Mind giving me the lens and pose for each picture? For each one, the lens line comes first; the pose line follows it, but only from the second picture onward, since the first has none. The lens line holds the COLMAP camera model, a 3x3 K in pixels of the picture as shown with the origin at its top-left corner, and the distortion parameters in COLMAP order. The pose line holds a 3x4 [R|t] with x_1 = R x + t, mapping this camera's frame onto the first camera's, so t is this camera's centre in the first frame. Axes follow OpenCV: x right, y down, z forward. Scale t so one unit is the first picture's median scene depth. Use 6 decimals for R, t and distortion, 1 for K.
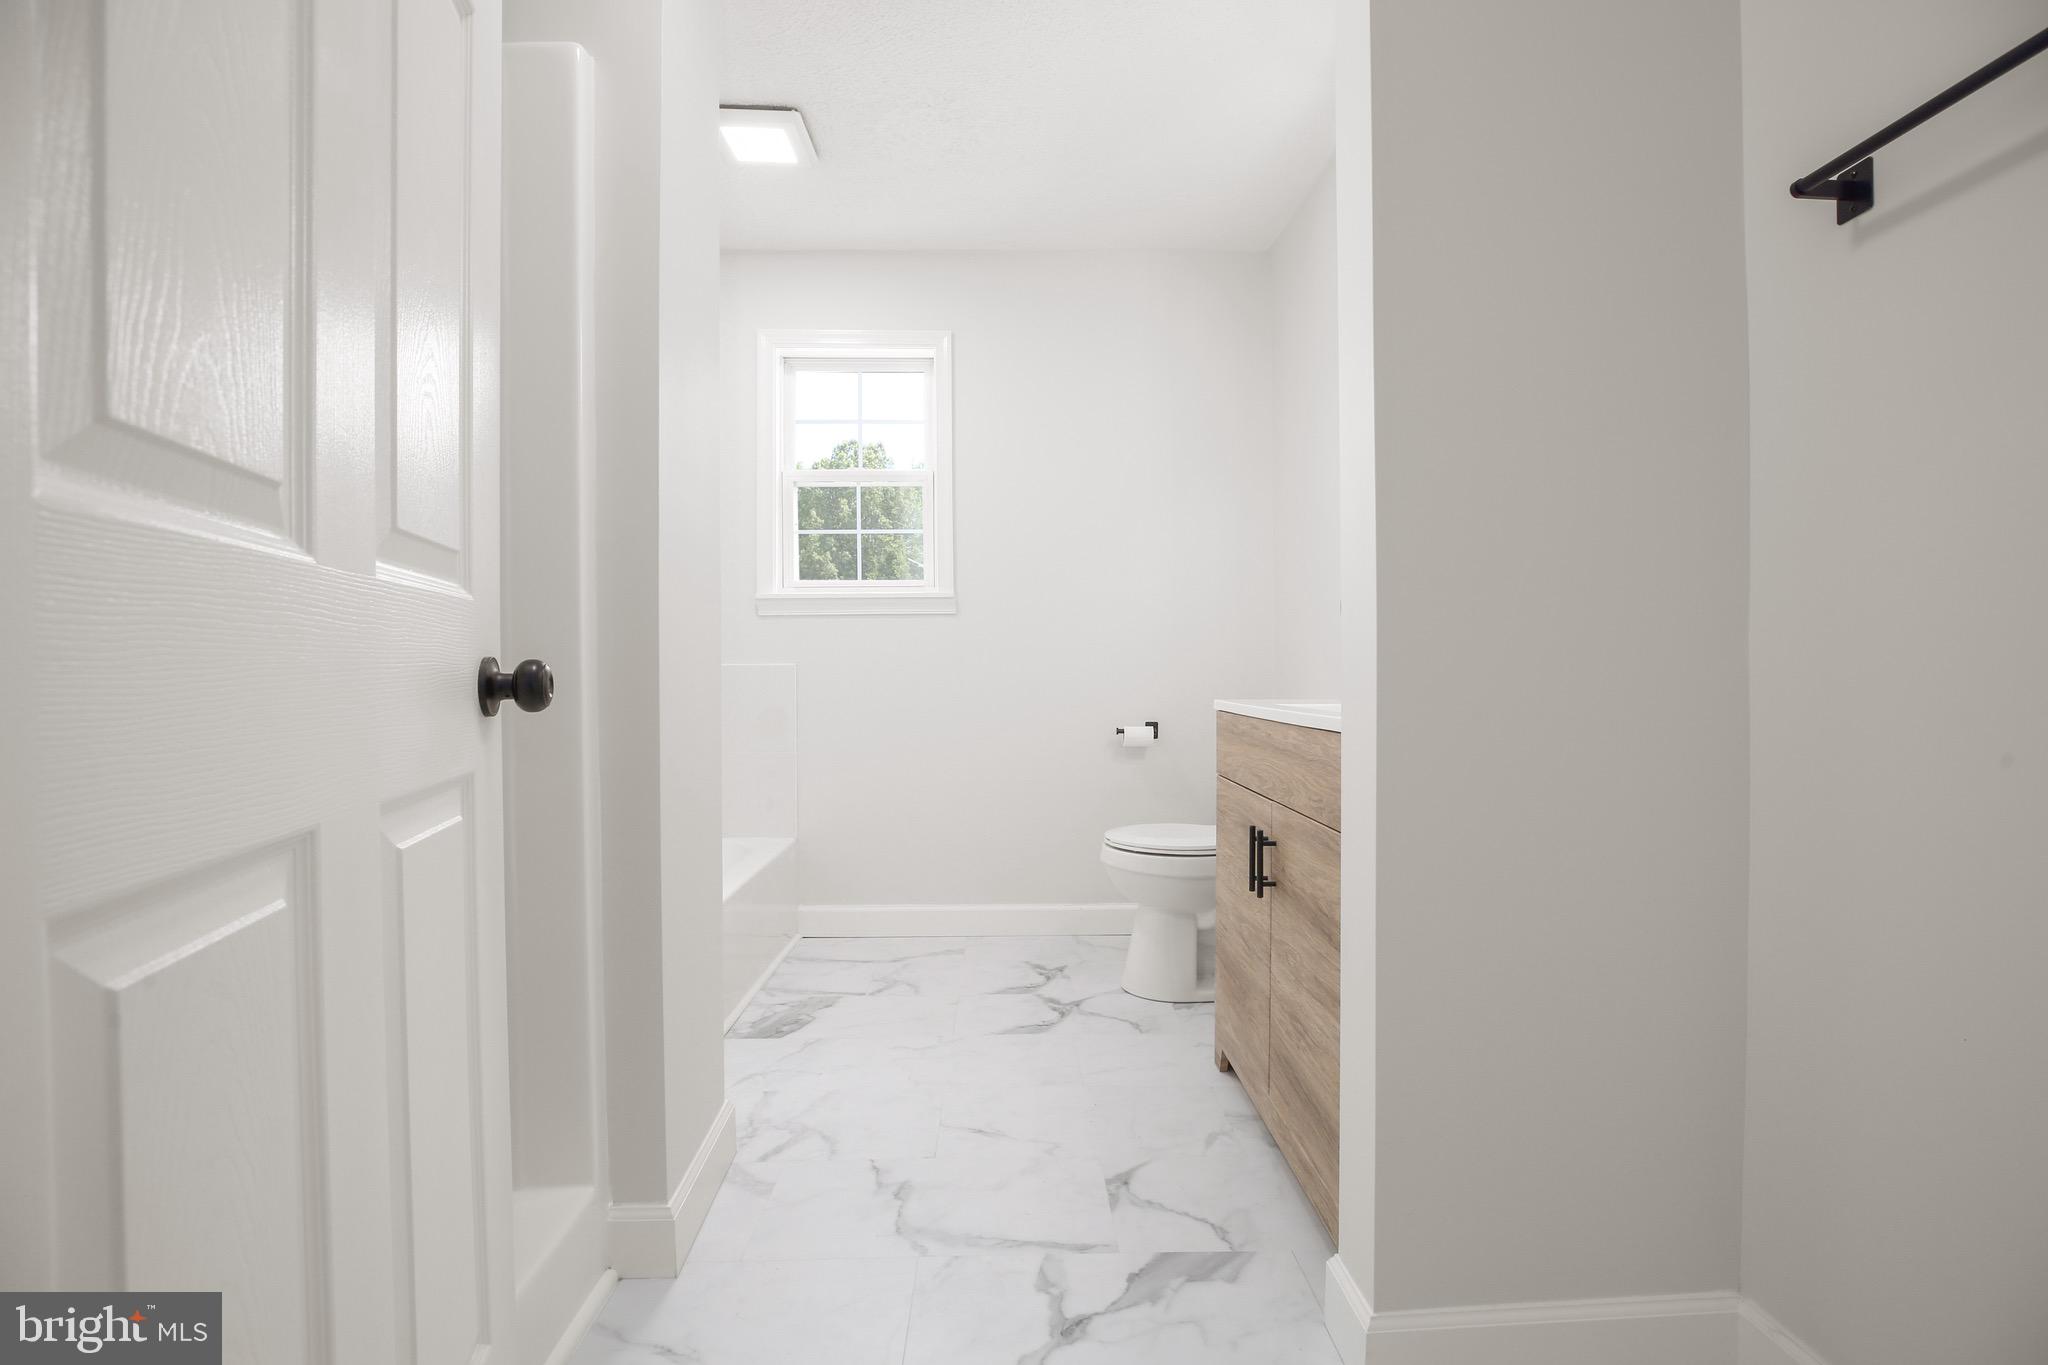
lens RADIAL K [[936.3, 0, 1041.7], [0, 936.3, 692.6], [0, 0, 1]] dist [-0.043640, 0.012869]
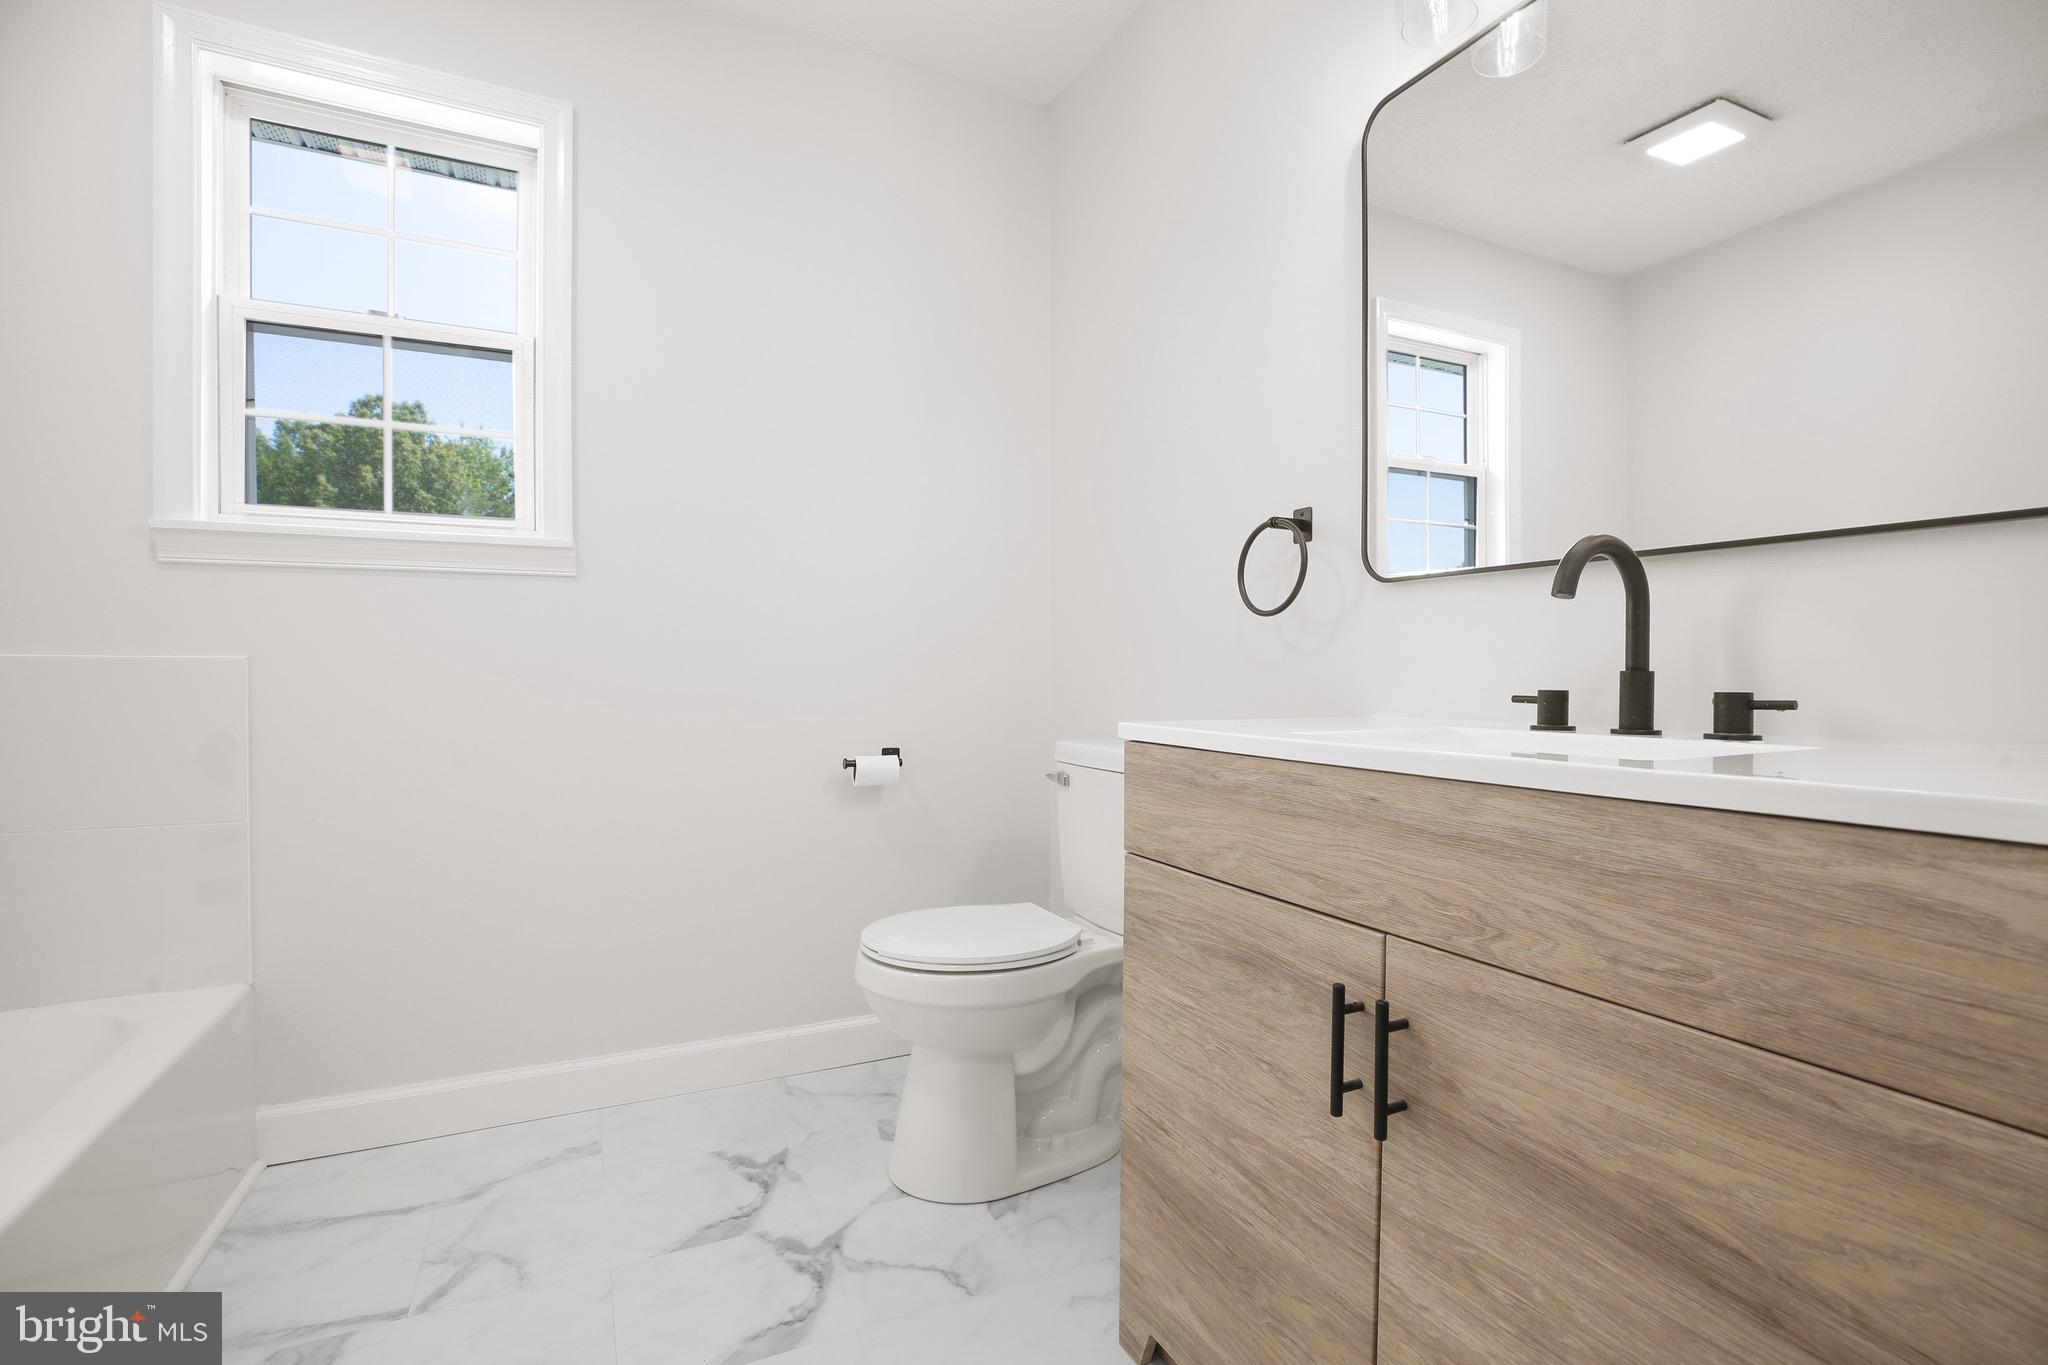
lens RADIAL K [[936.3, 0, 1041.7], [0, 936.3, 692.6], [0, 0, 1]] dist [-0.043640, 0.012869]
pose [[0.910914, -0.003209, 0.412583, -0.074395], [0.005736, 0.999972, -0.004887, -0.006184], [-0.412556, 0.006818, 0.910907, 0.384883]]
